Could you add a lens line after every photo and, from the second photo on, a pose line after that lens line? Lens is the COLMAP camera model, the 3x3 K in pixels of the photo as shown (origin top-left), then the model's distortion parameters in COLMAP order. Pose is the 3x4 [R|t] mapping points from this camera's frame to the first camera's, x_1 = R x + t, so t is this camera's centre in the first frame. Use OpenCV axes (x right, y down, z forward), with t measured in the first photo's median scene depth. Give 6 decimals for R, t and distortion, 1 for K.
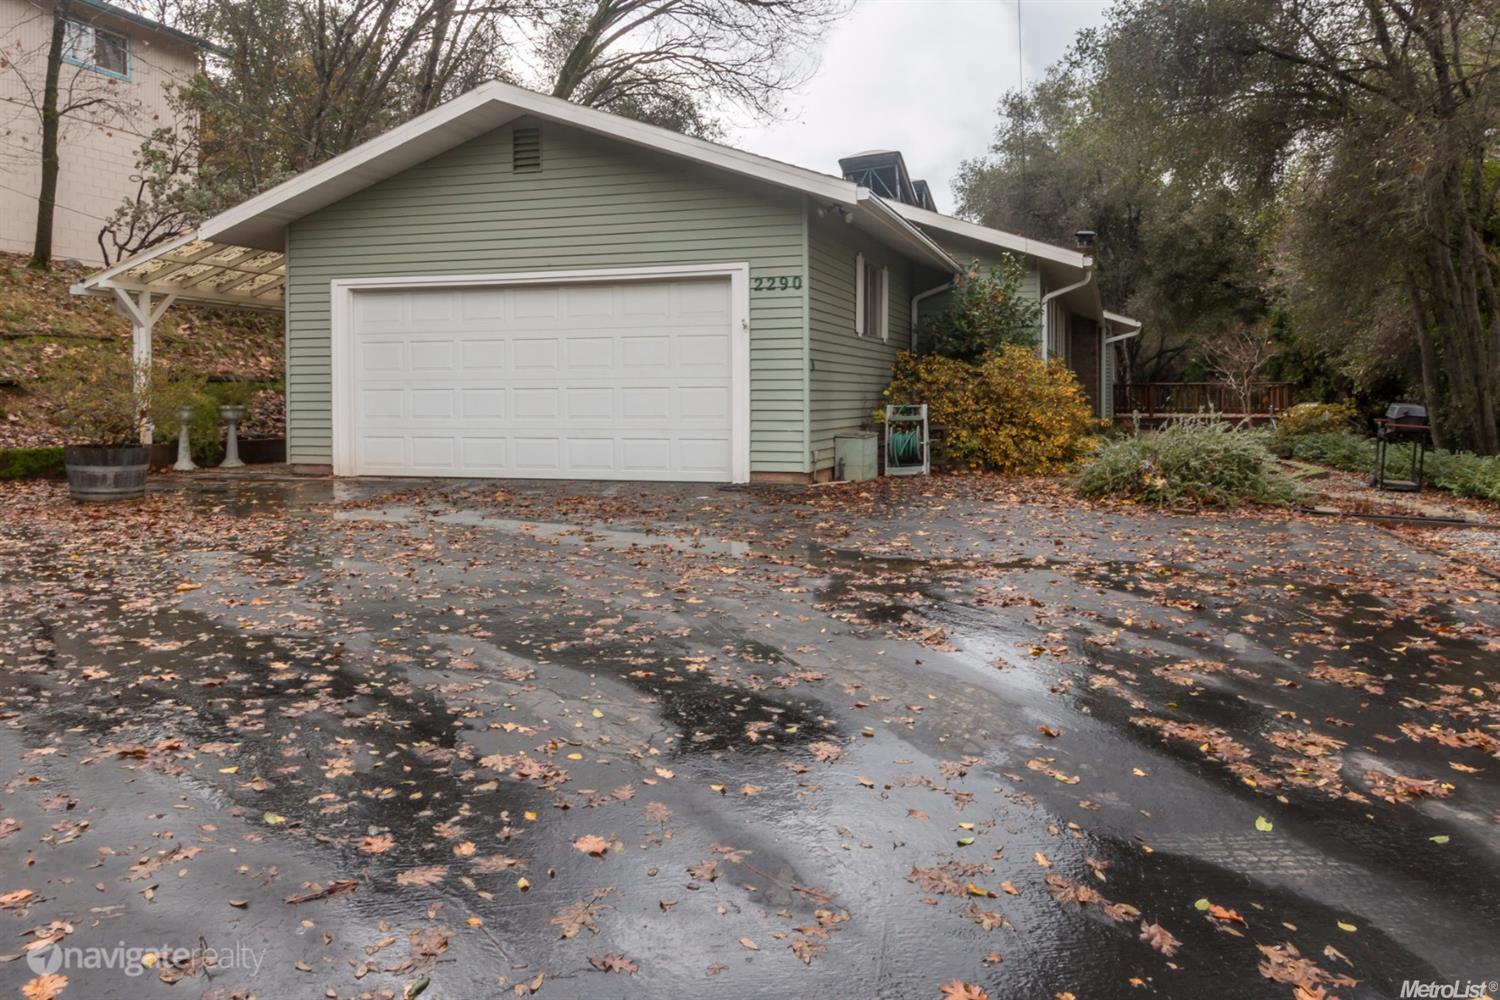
lens RADIAL K [[1174.0, 0, 748.9], [0, 1174.0, 494.9], [0, 0, 1]] dist [0.008652, 0.001531]
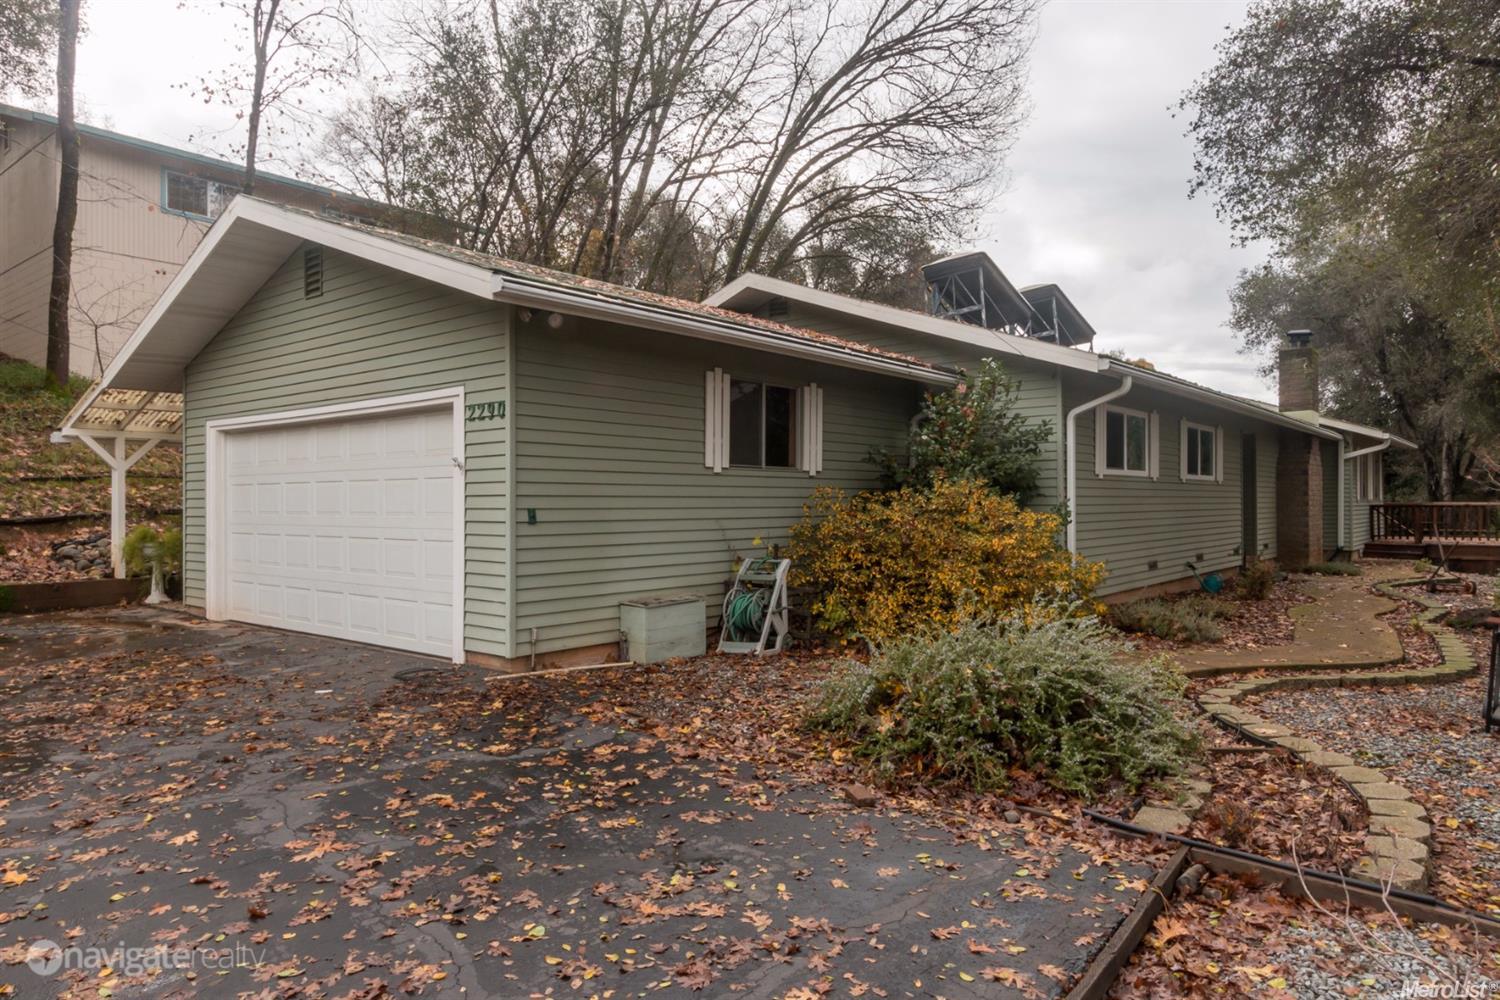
lens RADIAL K [[967.4, 0, 765.6], [0, 967.4, 539.4], [0, 0, 1]] dist [0.001994, -0.000098]
pose [[0.929240, 0.014690, -0.369184, 0.394358], [-0.030656, 0.998829, -0.037418, -0.070246], [0.368203, 0.046088, 0.928603, 0.433420]]
